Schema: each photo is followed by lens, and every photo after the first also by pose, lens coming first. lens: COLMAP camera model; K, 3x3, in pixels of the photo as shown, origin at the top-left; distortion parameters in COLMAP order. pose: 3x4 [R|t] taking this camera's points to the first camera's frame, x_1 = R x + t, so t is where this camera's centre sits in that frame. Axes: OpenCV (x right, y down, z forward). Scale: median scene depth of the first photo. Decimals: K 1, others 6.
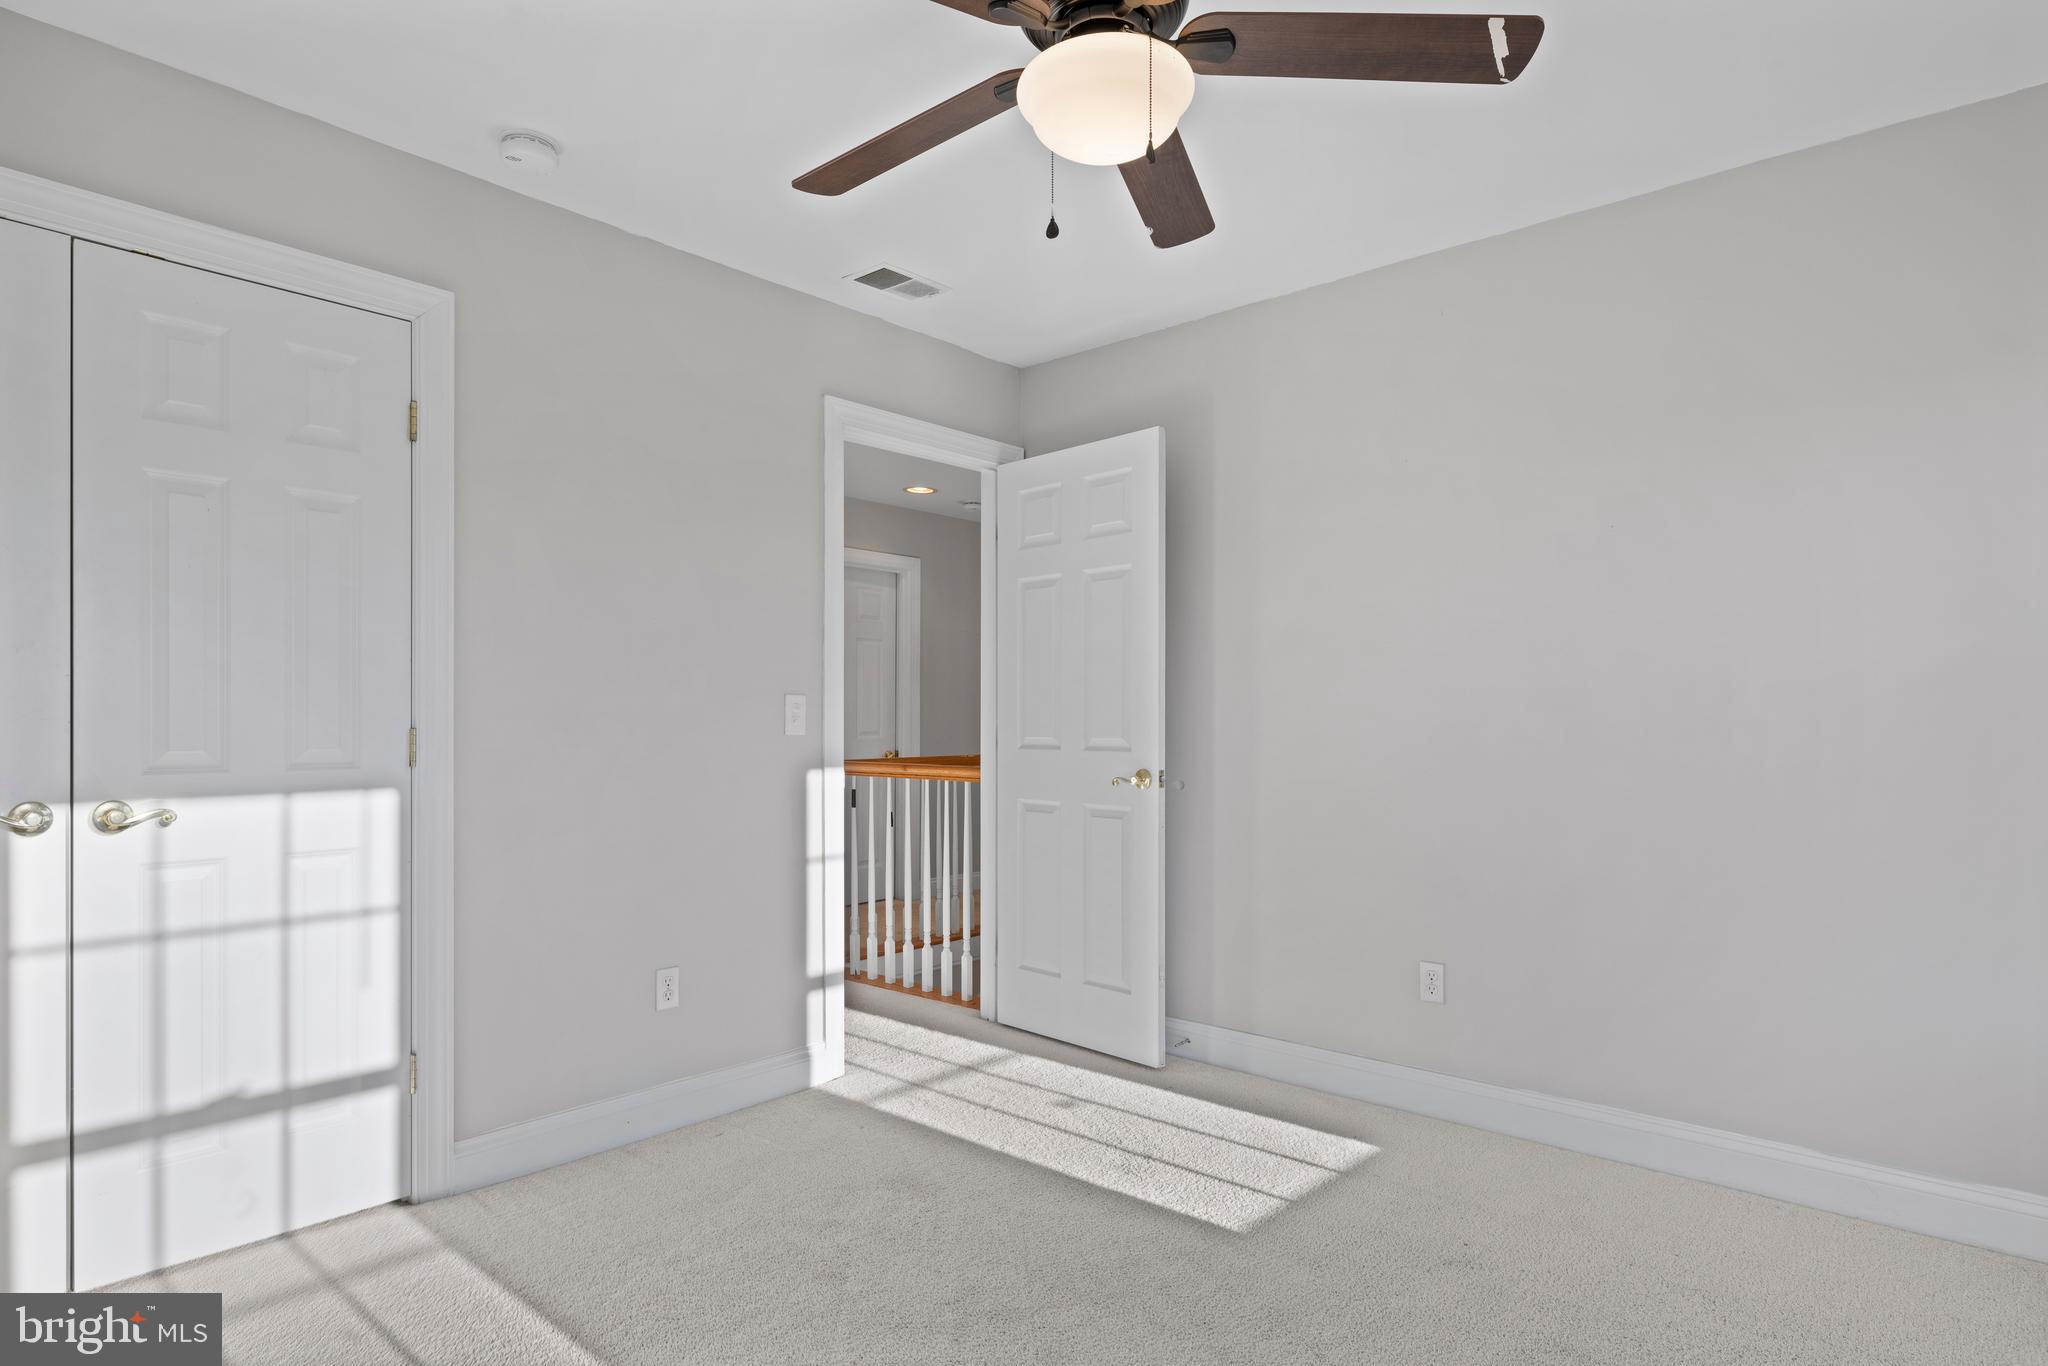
lens RADIAL K [[1102.9, 0, 1016.8], [0, 1102.9, 703.7], [0, 0, 1]] dist [-0.002082, 0.000687]
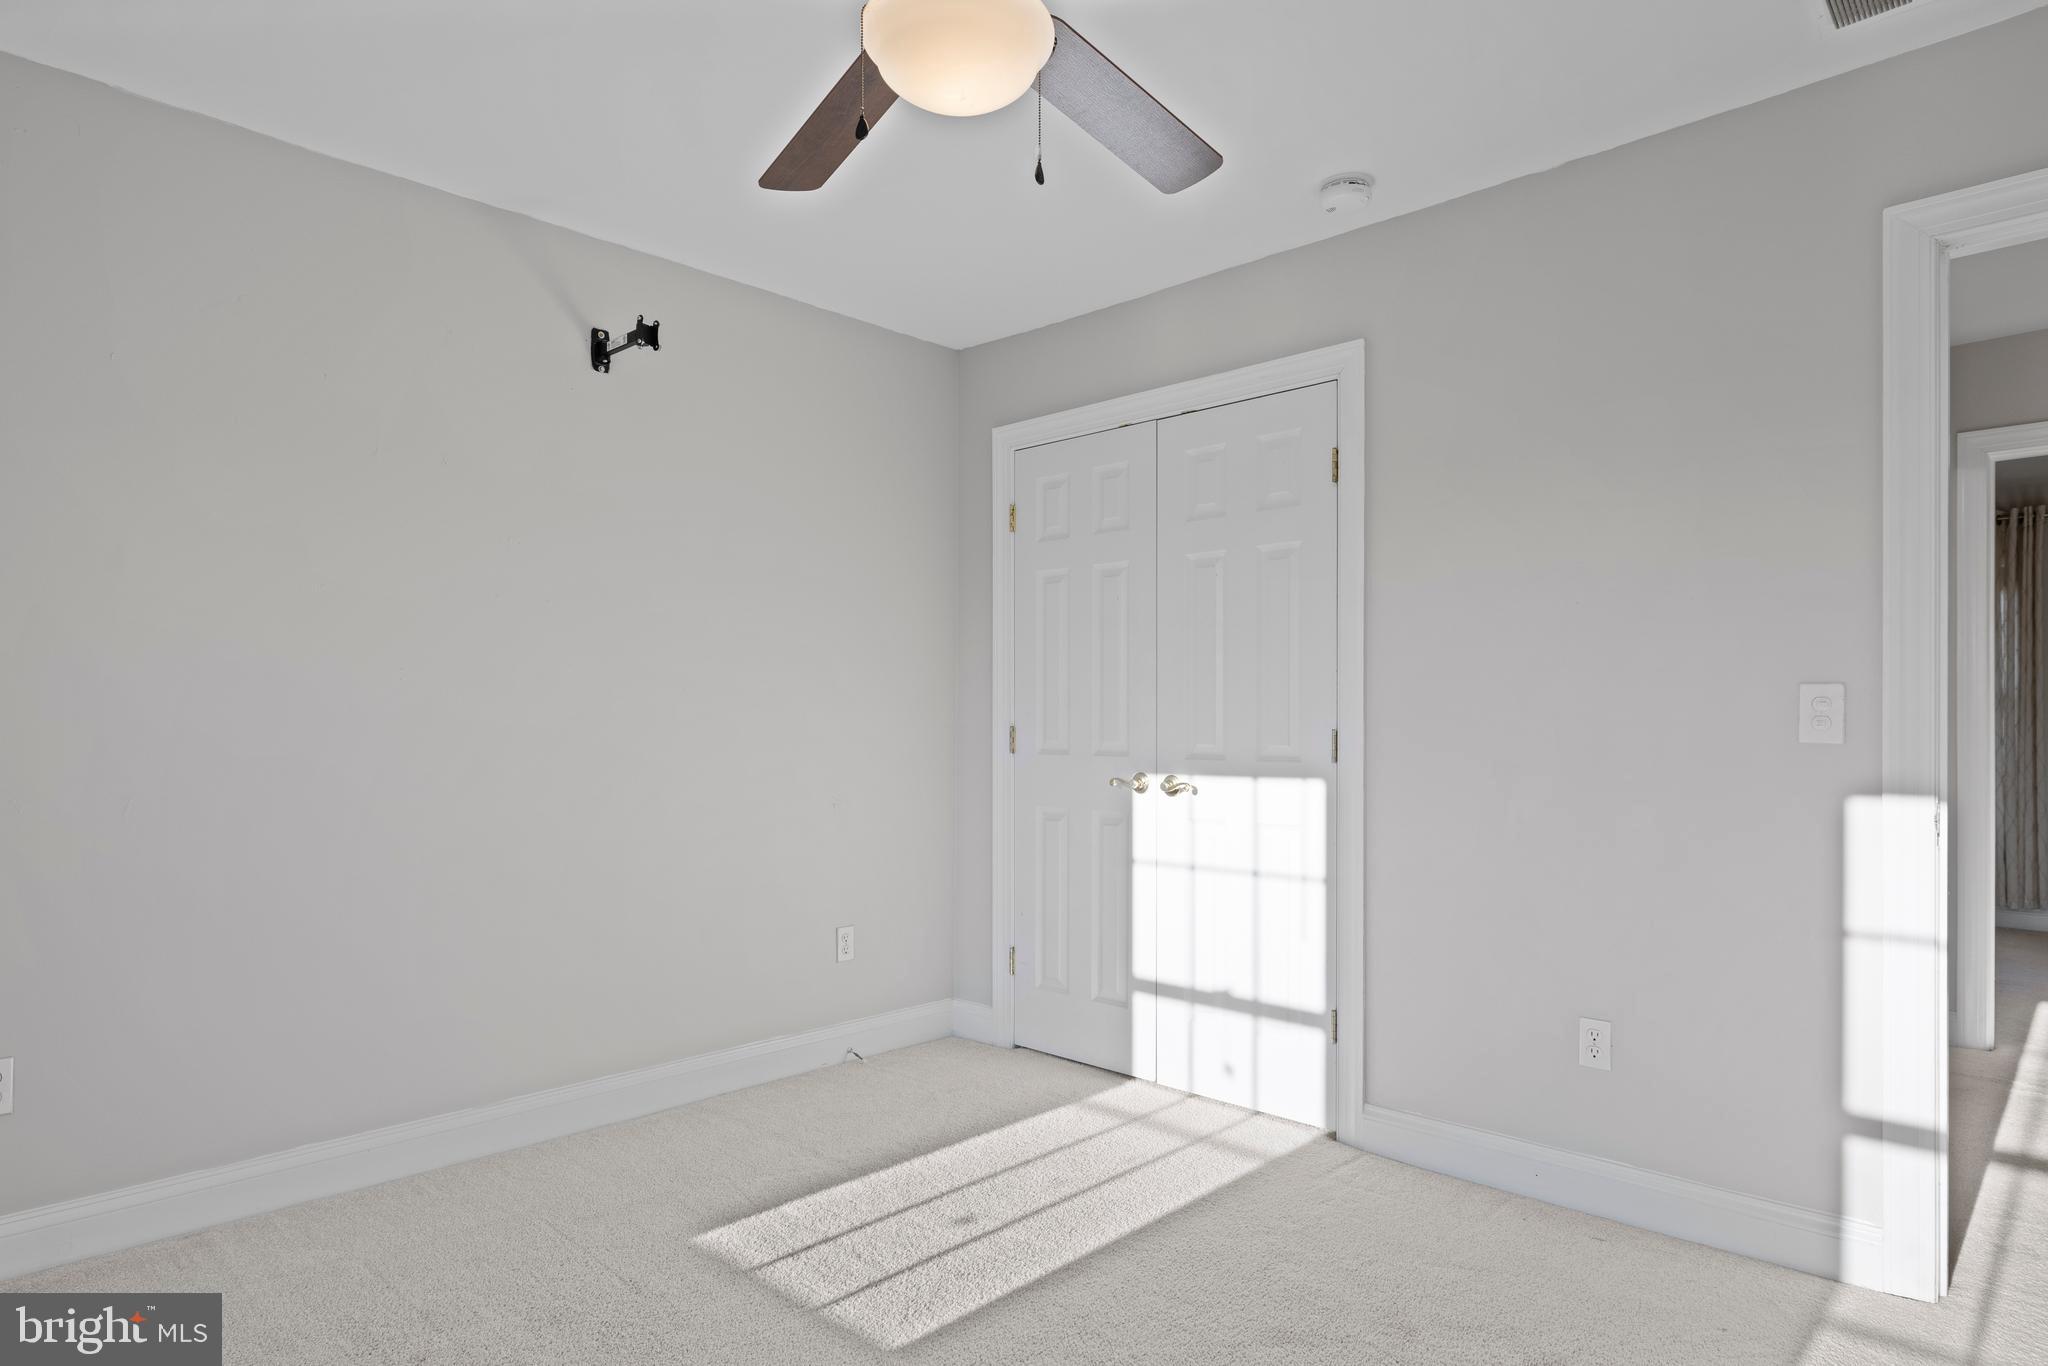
lens RADIAL K [[1128.7, 0, 1033.4], [0, 1128.7, 711.2], [0, 0, 1]] dist [-0.003738, -0.000167]
pose [[-0.021076, -0.007474, -0.999750, 0.672332], [0.018708, 0.999794, -0.007869, 0.006820], [0.999603, -0.018870, -0.020932, 0.733211]]
